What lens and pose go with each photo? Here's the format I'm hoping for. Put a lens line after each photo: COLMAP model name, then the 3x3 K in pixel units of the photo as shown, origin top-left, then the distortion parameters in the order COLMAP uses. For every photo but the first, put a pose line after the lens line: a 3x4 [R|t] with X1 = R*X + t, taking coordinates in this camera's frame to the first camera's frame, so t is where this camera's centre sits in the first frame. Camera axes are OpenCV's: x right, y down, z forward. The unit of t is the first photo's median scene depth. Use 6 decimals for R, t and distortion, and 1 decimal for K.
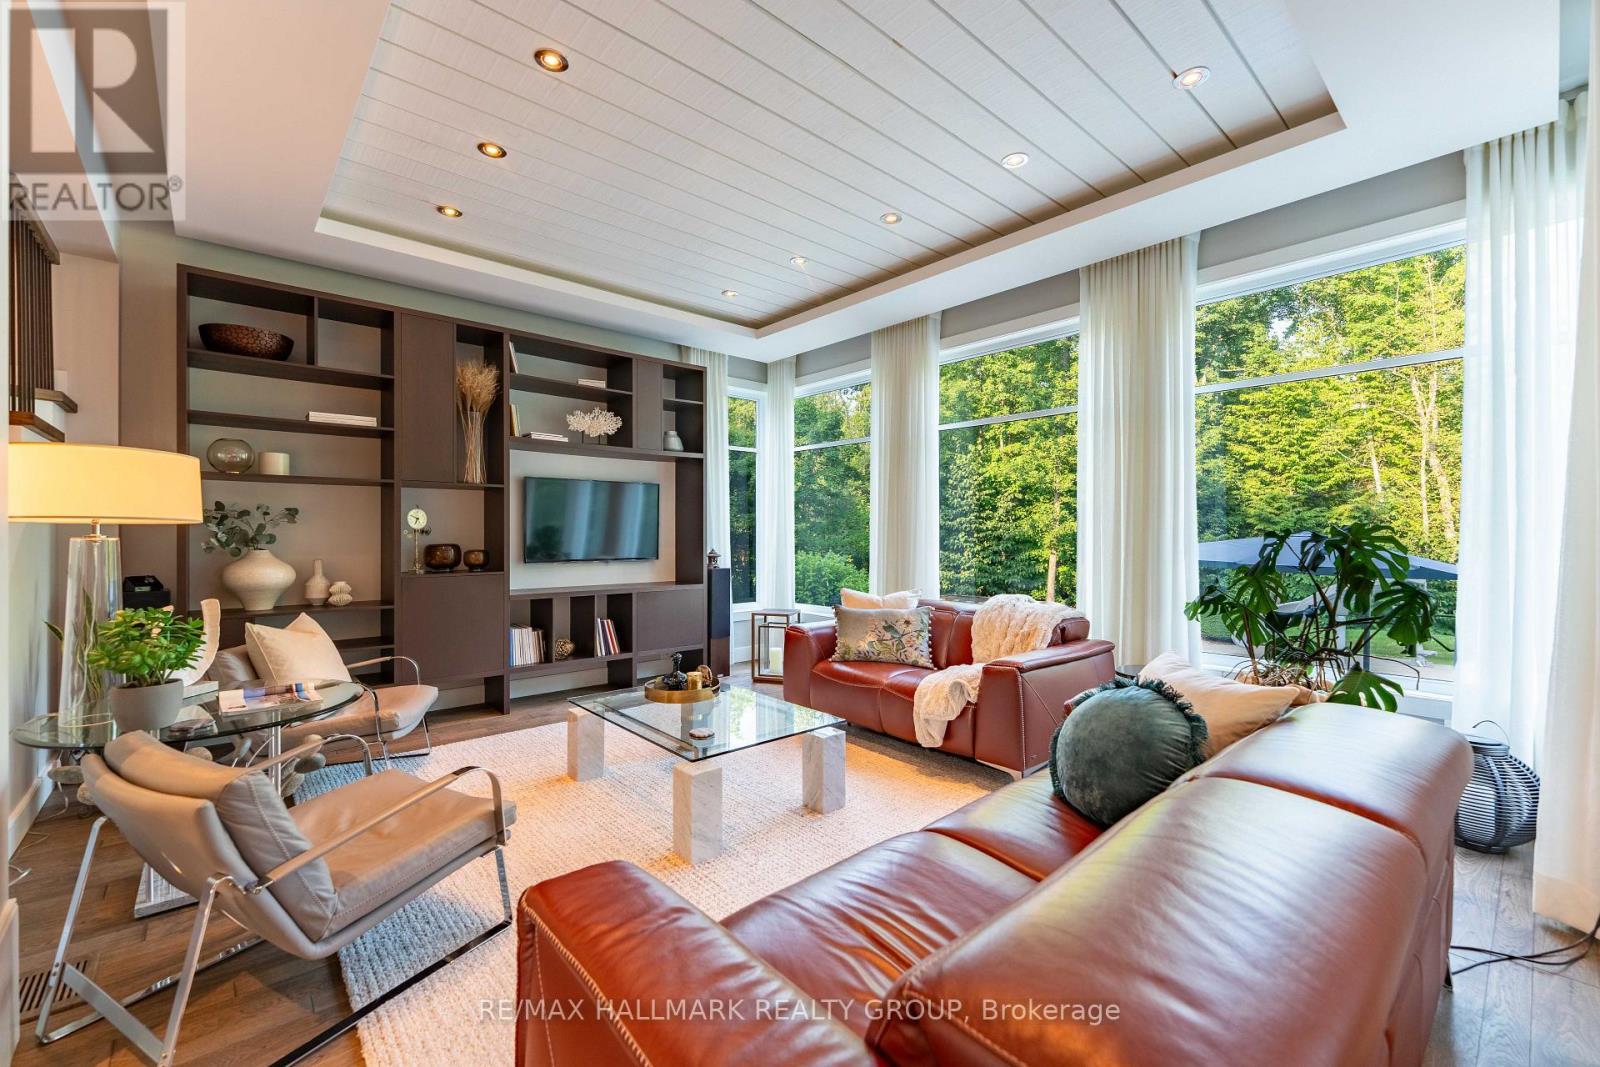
lens RADIAL K [[649.6, 0, 802.8], [0, 649.6, 535.6], [0, 0, 1]] dist [-0.000118, -0.000289]
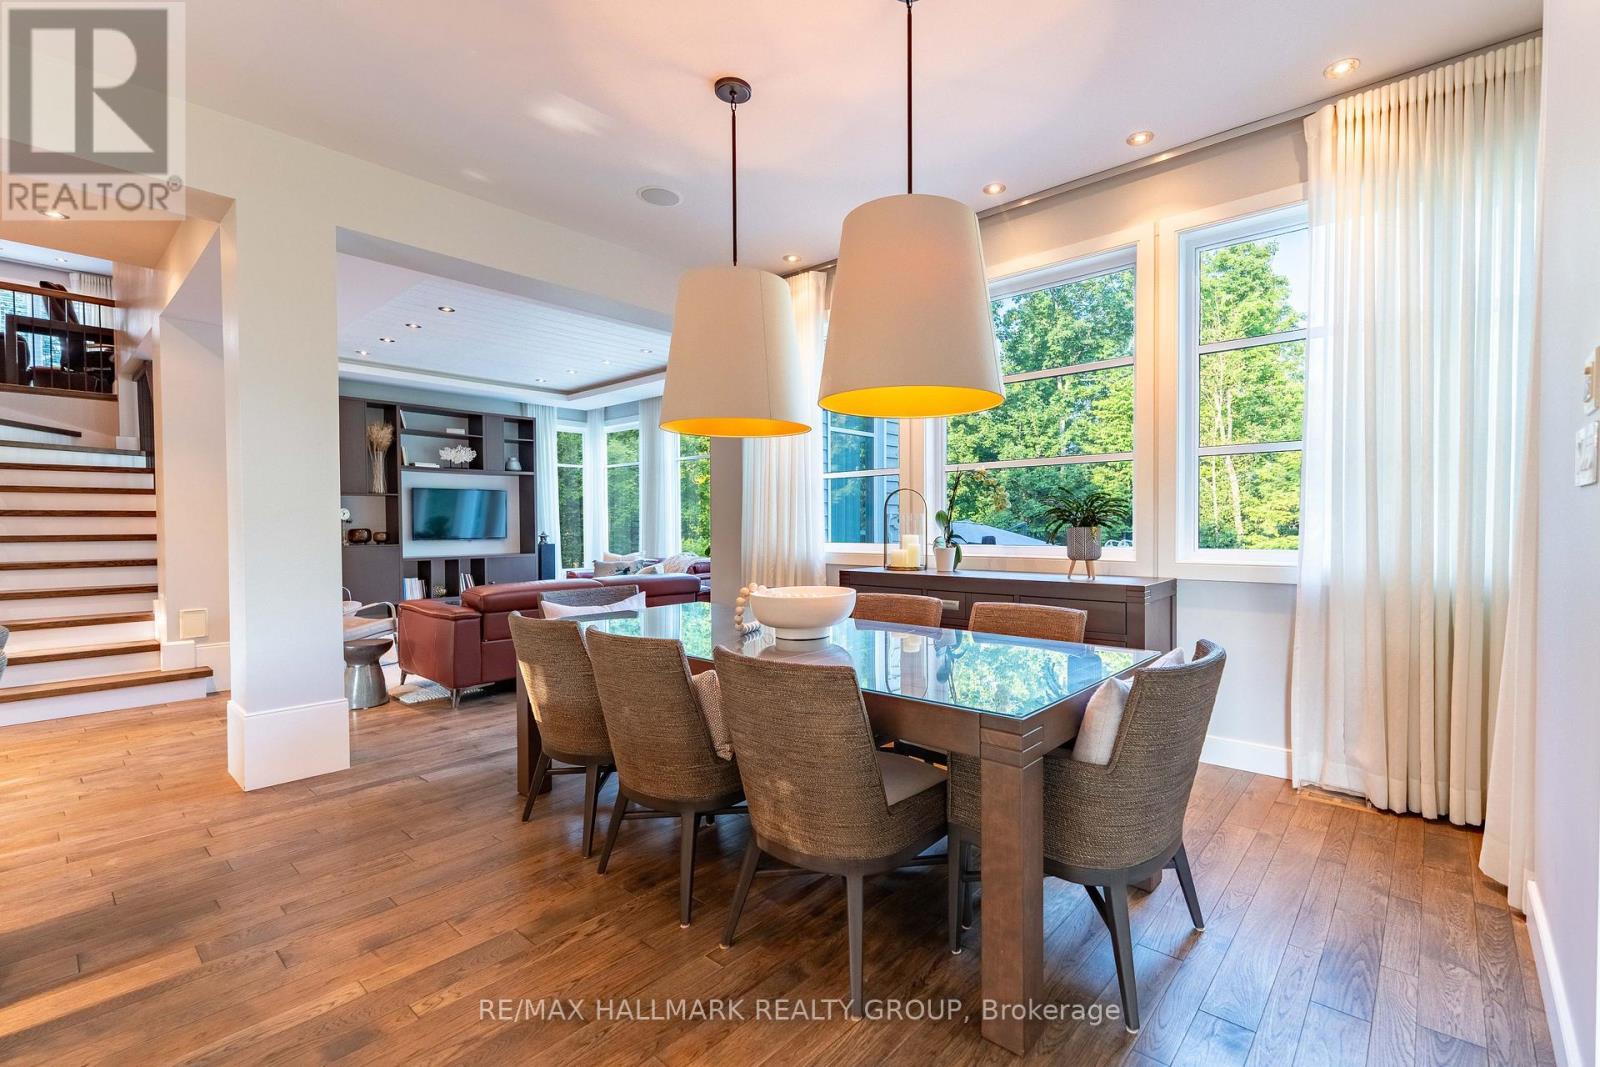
lens RADIAL K [[702.8, 0, 882.8], [0, 702.8, 537.0], [0, 0, 1]] dist [0.000220, -0.000168]
pose [[0.985997, -0.008356, 0.166551, 0.433030], [0.005589, 0.999839, 0.017076, 0.010384], [-0.166667, -0.015906, 0.985885, -0.920518]]
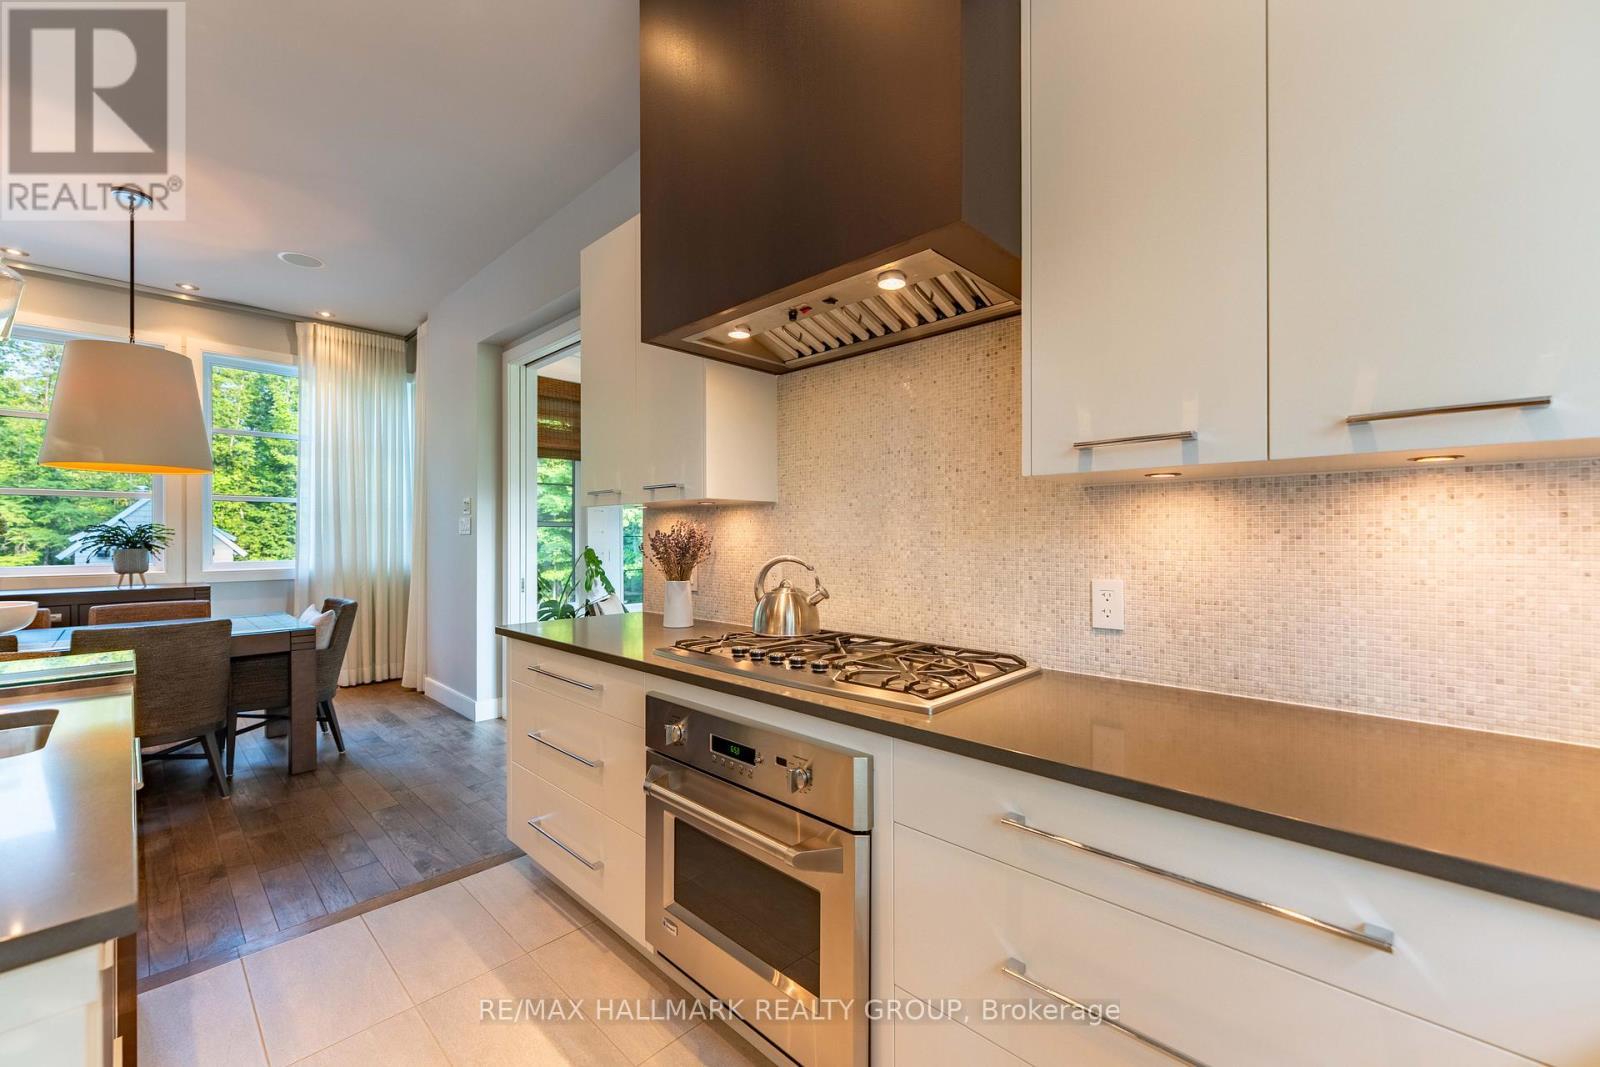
lens RADIAL K [[649.6, 0, 802.8], [0, 649.6, 535.6], [0, 0, 1]] dist [-0.000118, -0.000289]
pose [[-0.071472, -0.003102, 0.997438, -0.188796], [0.004180, 0.999985, 0.003410, -0.003529], [-0.997434, 0.004413, -0.071458, -1.099049]]
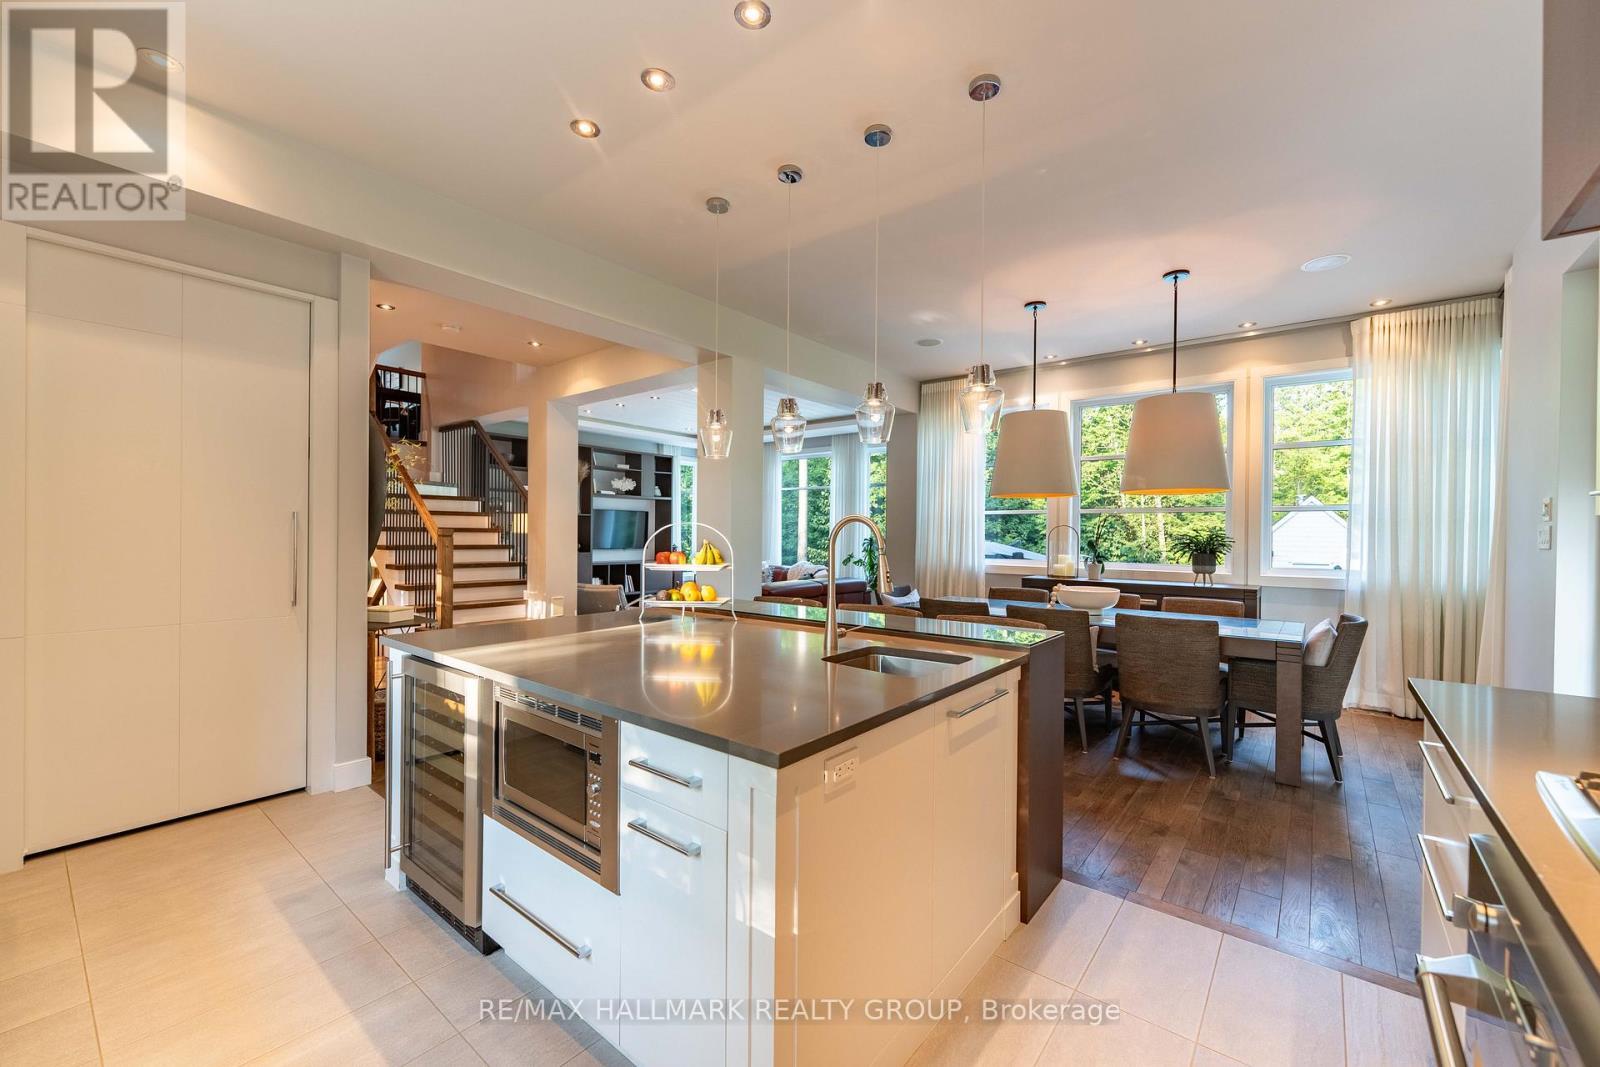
lens RADIAL K [[649.6, 0, 802.8], [0, 649.6, 535.6], [0, 0, 1]] dist [-0.000118, -0.000289]
pose [[0.986295, 0.009884, 0.164694, -0.082733], [-0.010089, 0.999949, 0.000412, -0.009619], [-0.164681, -0.002068, 0.986345, -1.209621]]
